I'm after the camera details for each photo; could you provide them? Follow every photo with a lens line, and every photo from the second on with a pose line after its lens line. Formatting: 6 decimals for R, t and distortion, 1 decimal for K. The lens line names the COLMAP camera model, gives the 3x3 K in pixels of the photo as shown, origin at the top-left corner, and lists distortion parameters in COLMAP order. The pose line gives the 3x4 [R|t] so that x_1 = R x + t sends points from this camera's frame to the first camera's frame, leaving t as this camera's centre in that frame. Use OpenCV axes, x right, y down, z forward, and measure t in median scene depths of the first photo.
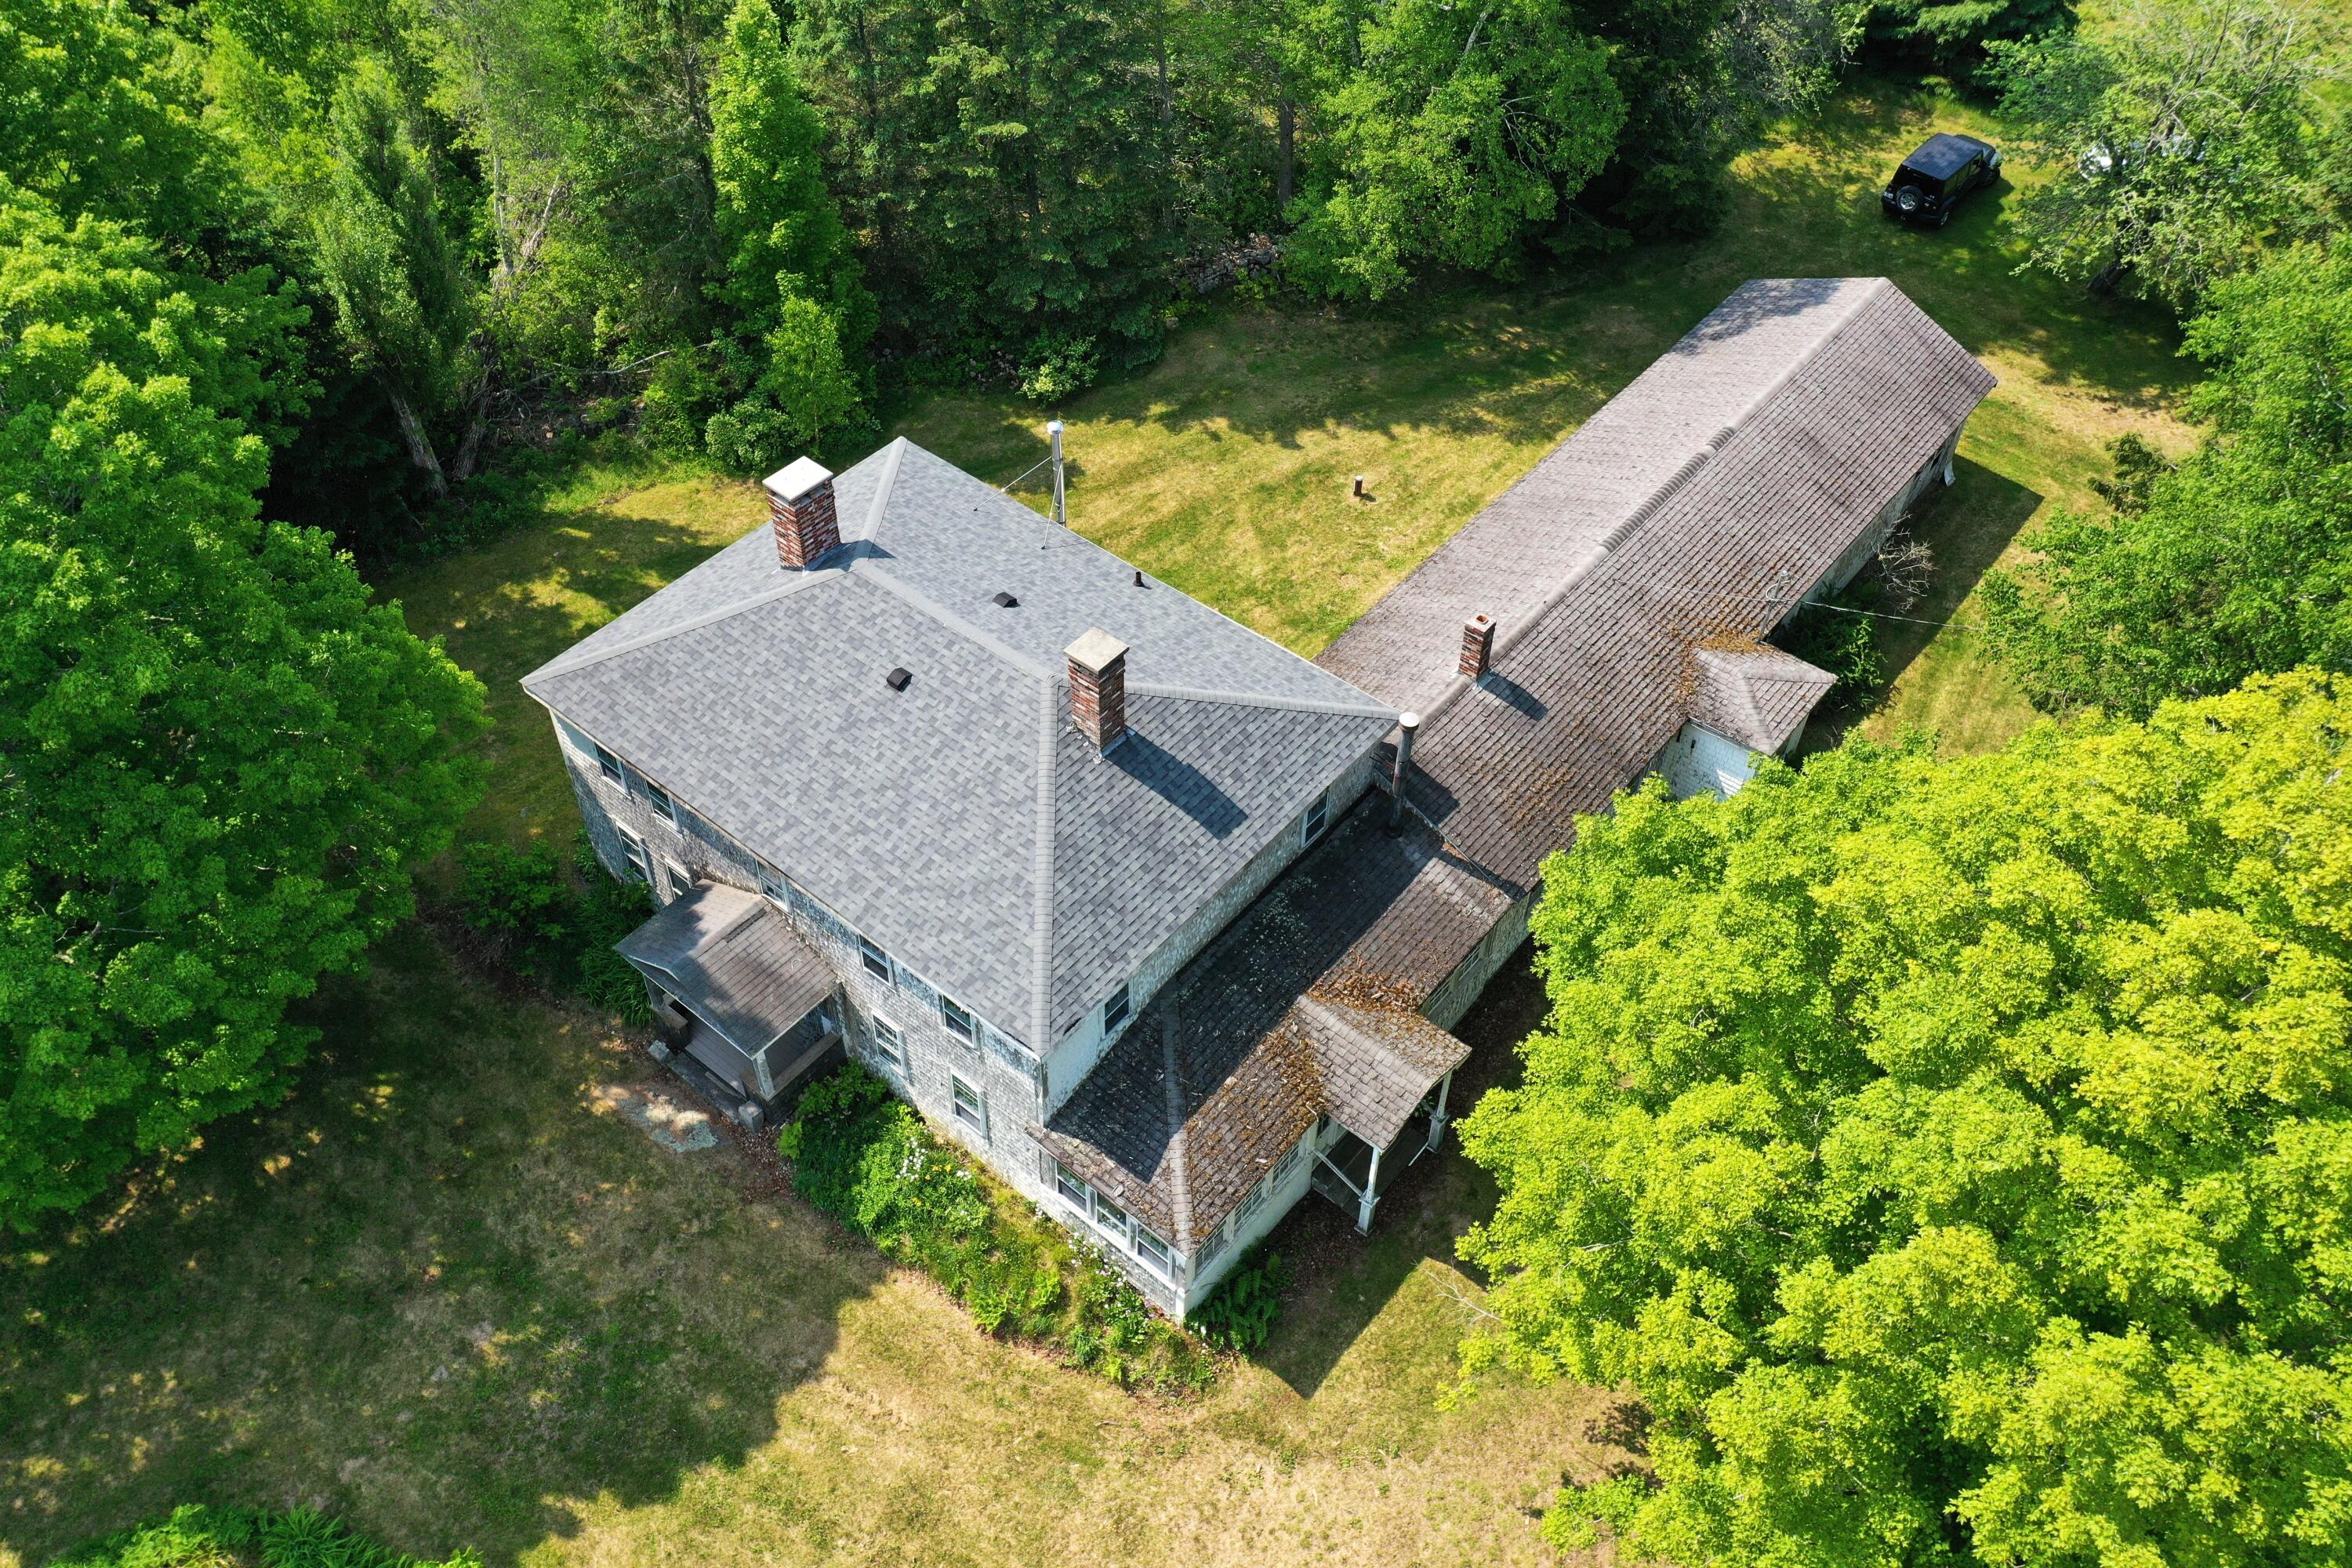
lens RADIAL K [[1882.0, 0, 1175.7], [0, 1882.0, 786.4], [0, 0, 1]] dist [0.010508, 0.000057]
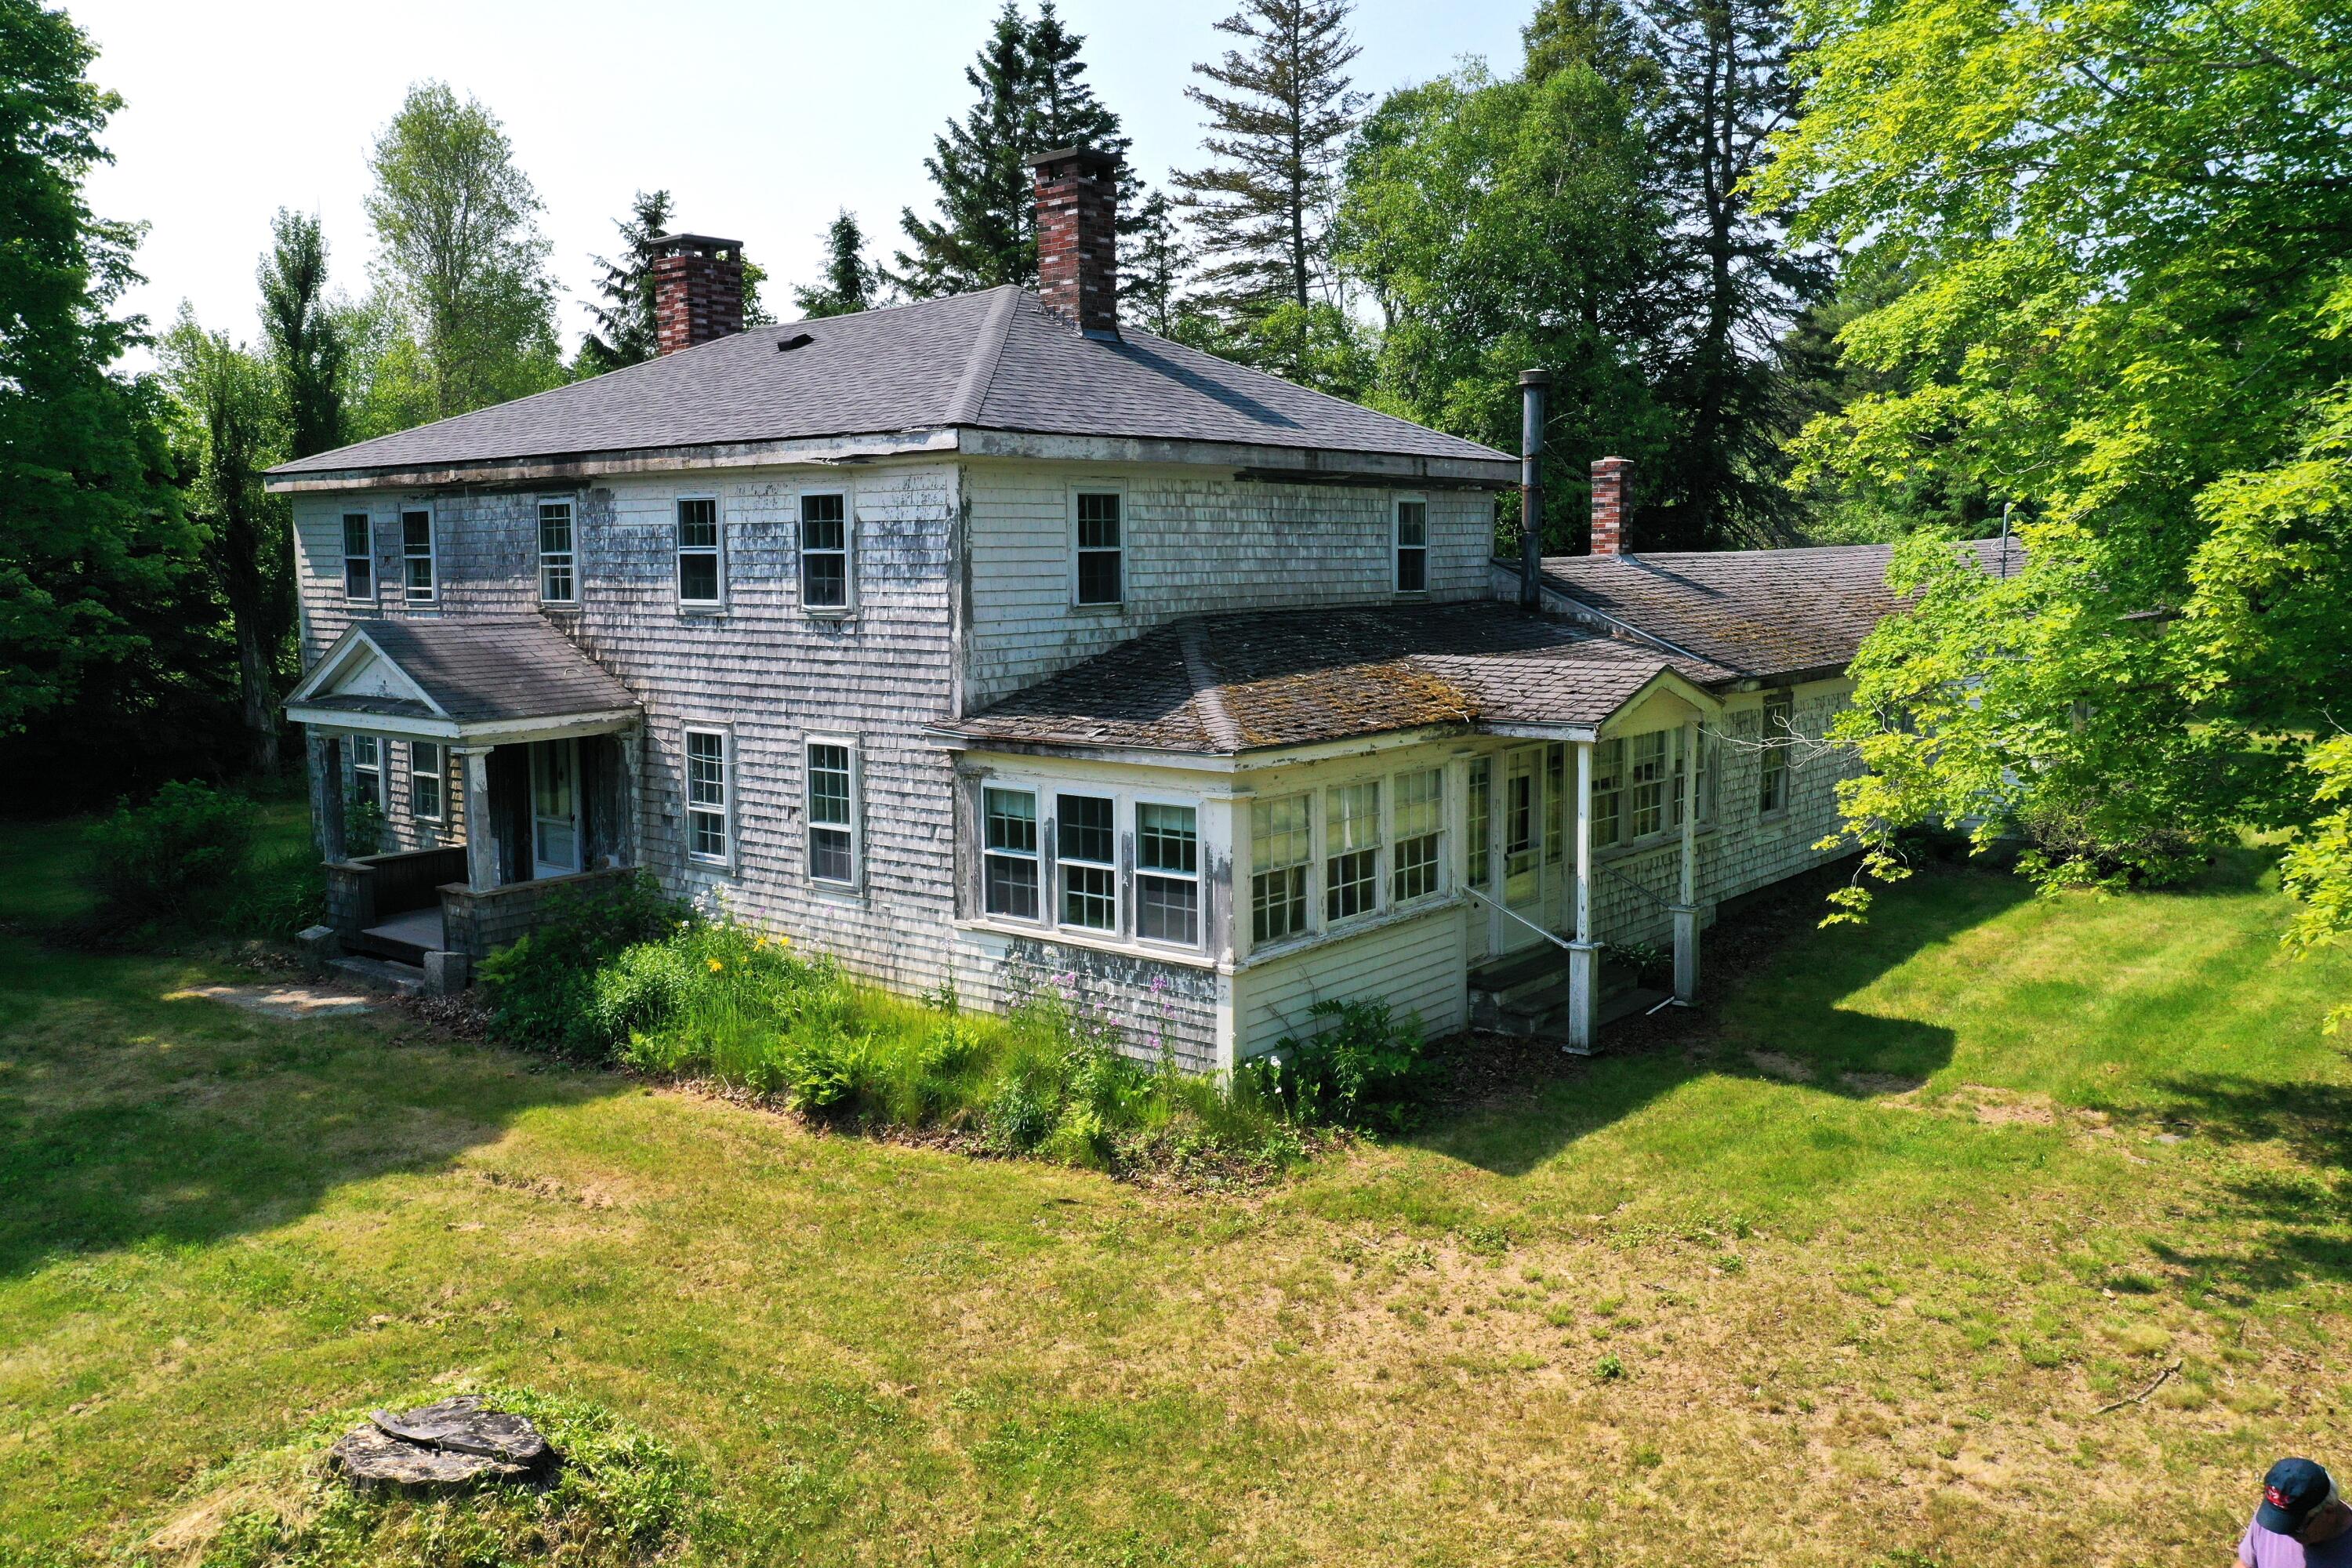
lens RADIAL K [[1882.0, 0, 1173.2], [0, 1882.0, 775.6], [0, 0, 1]] dist [0.010508, 0.000057]
pose [[0.999730, -0.022562, -0.005613, -0.006613], [0.013707, 0.766959, -0.641549, 0.527996], [0.018779, 0.641299, 0.767061, 0.582694]]
